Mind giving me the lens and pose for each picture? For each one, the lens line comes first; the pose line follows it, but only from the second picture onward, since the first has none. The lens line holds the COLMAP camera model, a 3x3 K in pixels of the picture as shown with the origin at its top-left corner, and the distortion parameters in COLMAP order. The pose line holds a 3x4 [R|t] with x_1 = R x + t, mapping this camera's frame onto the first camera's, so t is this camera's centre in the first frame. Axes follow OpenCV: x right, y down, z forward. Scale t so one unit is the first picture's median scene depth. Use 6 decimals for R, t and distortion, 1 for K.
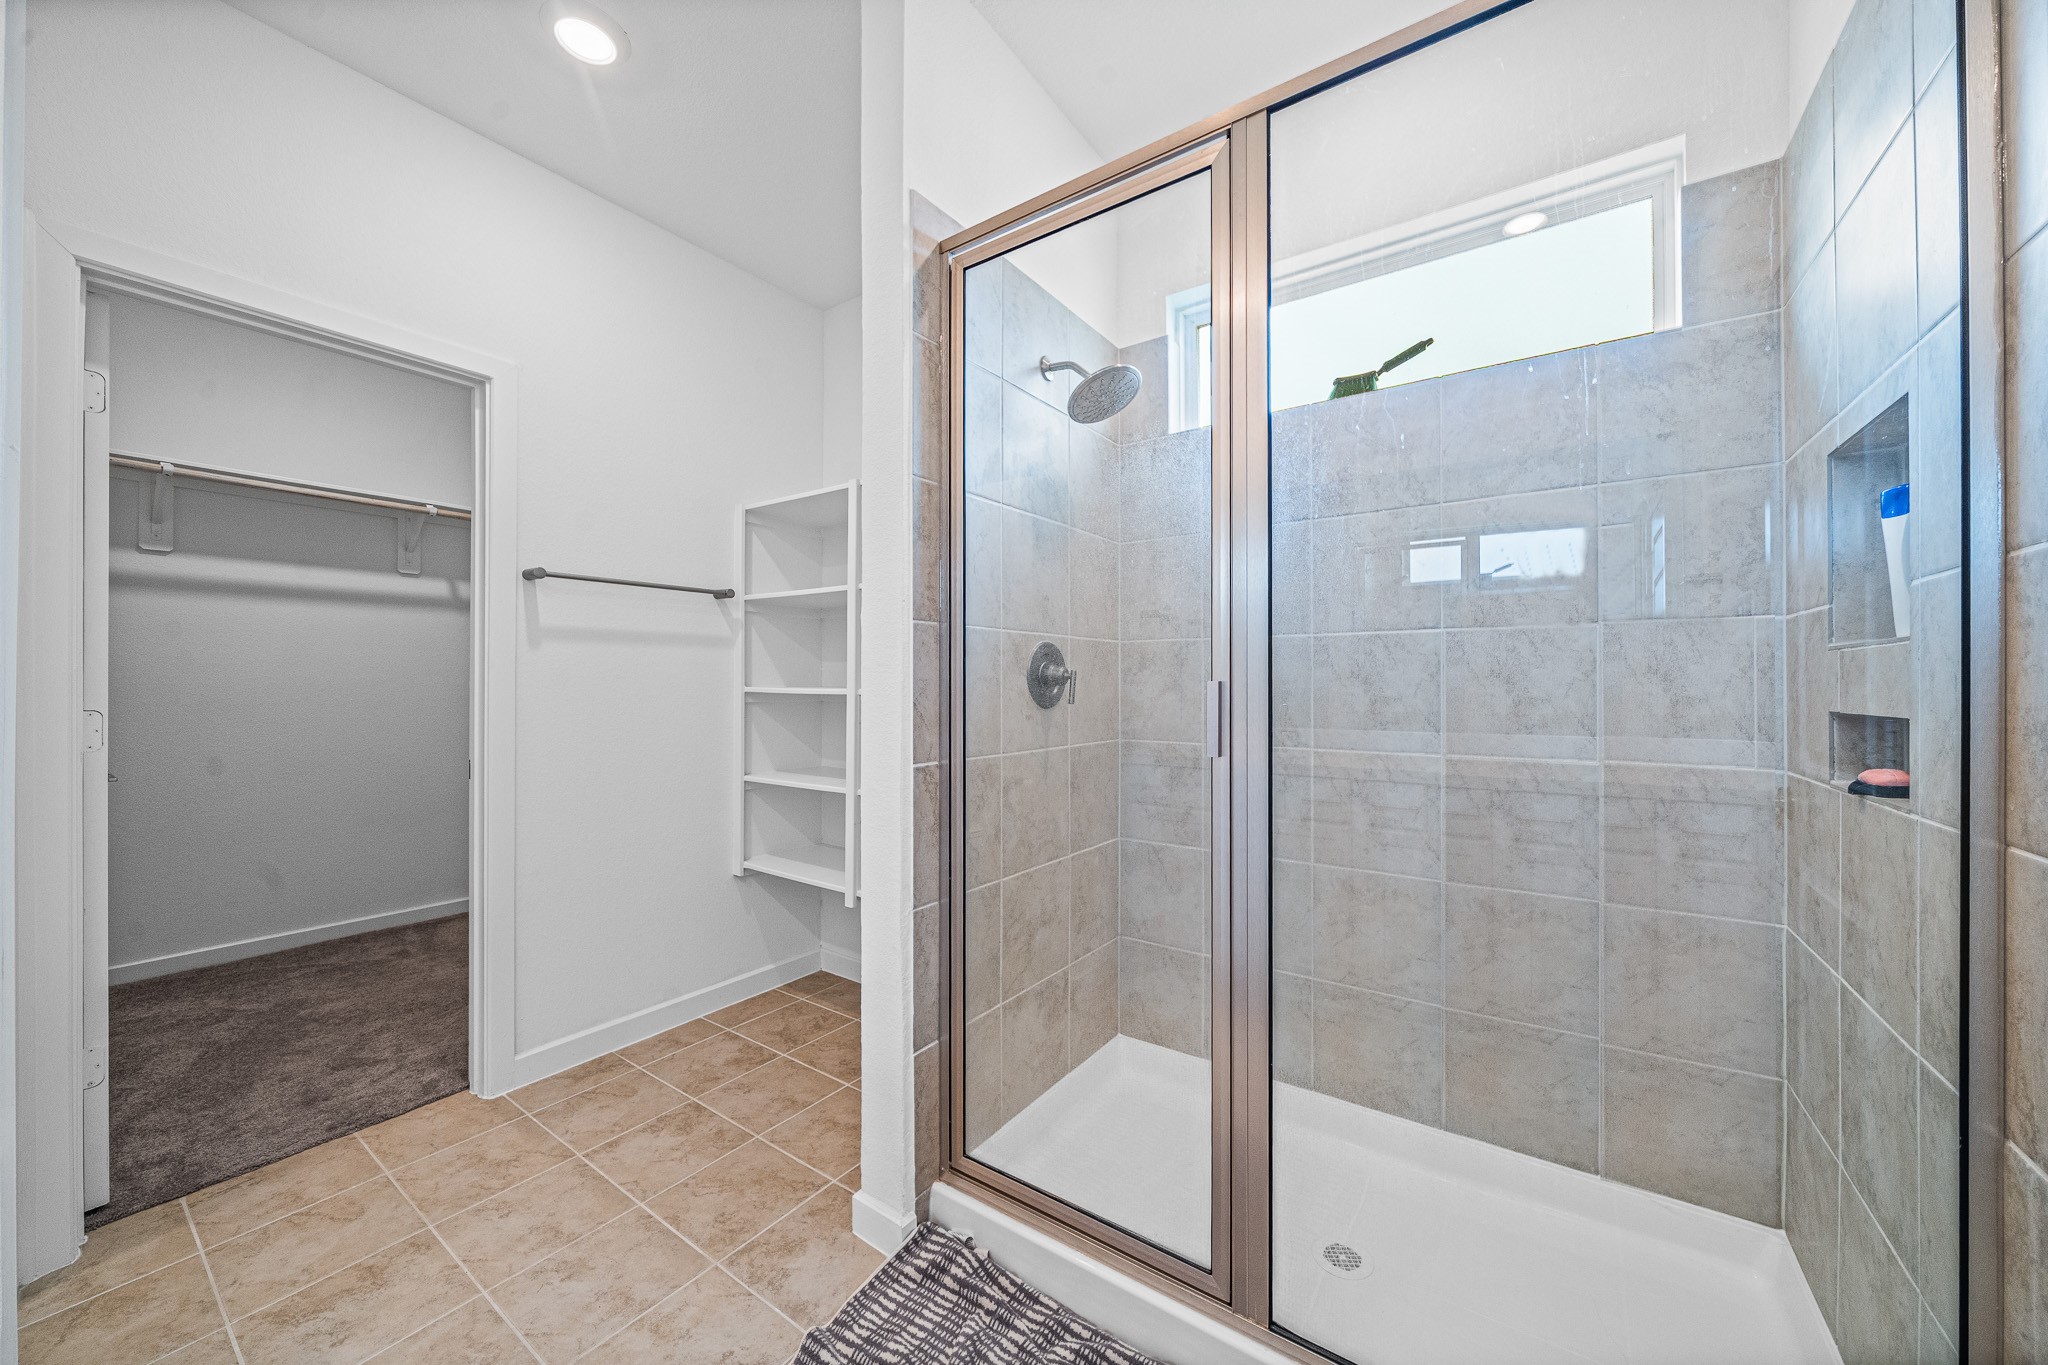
lens RADIAL K [[742.6, 0, 1025.6], [0, 742.6, 681.9], [0, 0, 1]] dist [0.000993, 0.000091]
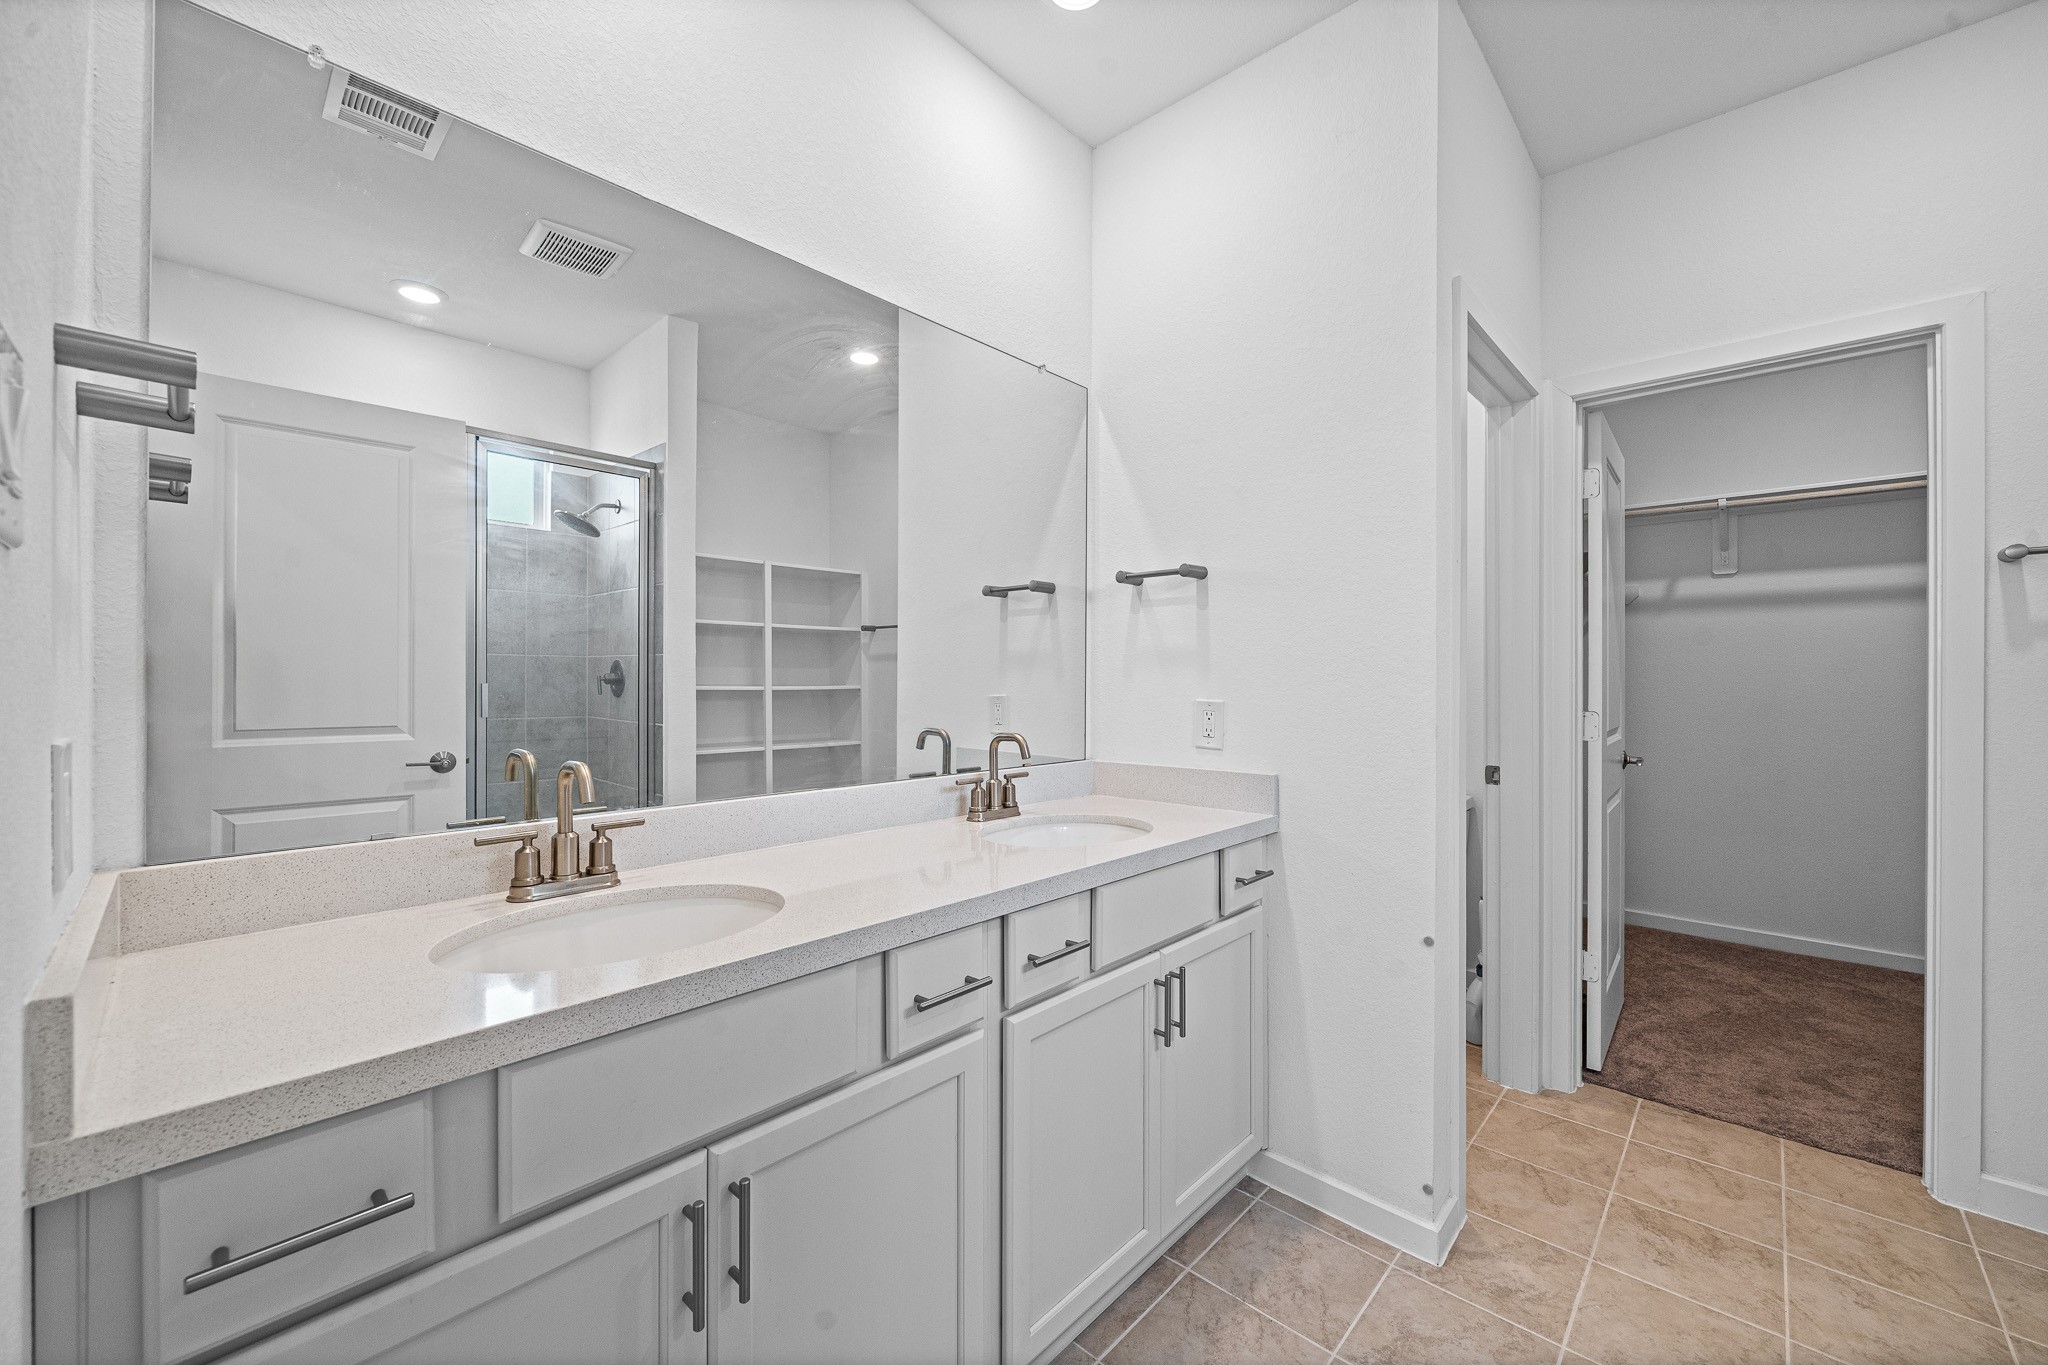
lens RADIAL K [[795.8, 0, 1029.4], [0, 795.8, 681.9], [0, 0, 1]] dist [-0.003045, -0.000267]
pose [[-0.127461, 0.003701, -0.991837, 0.277738], [-0.000074, 0.999993, 0.003741, -0.018189], [0.991844, 0.000550, -0.127460, 0.113243]]
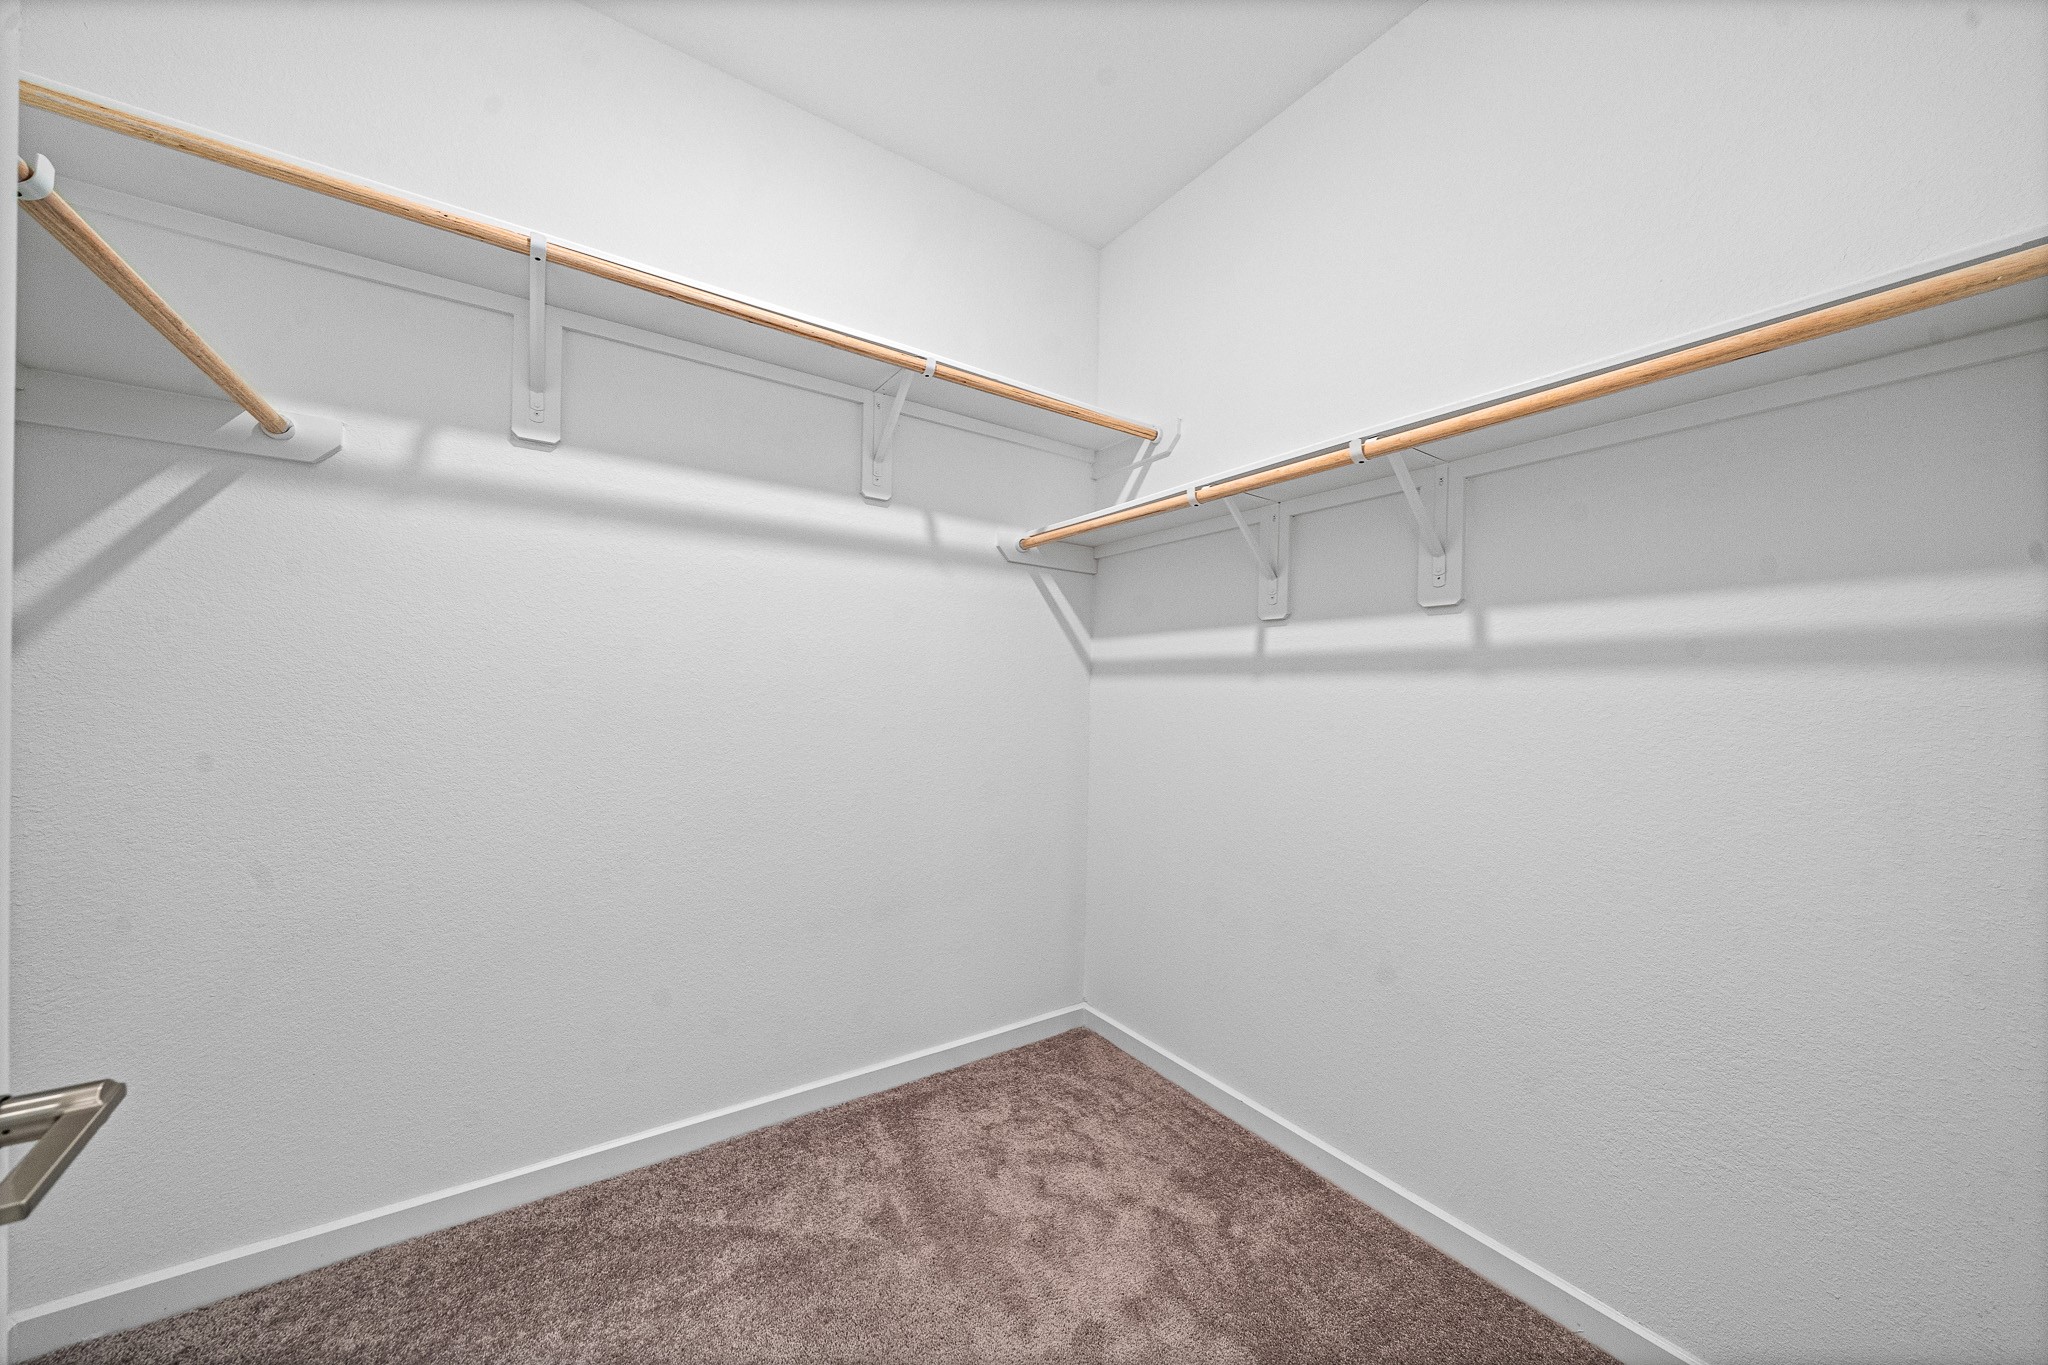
lens RADIAL K [[706.8, 0, 1021.8], [0, 706.8, 685.0], [0, 0, 1]] dist [-0.001546, -0.000022]
pose [[0.936801, 0.014400, -0.349566, -0.897537], [-0.014476, 0.999892, 0.002395, -0.001955], [0.349563, 0.002817, 0.936908, 0.884080]]
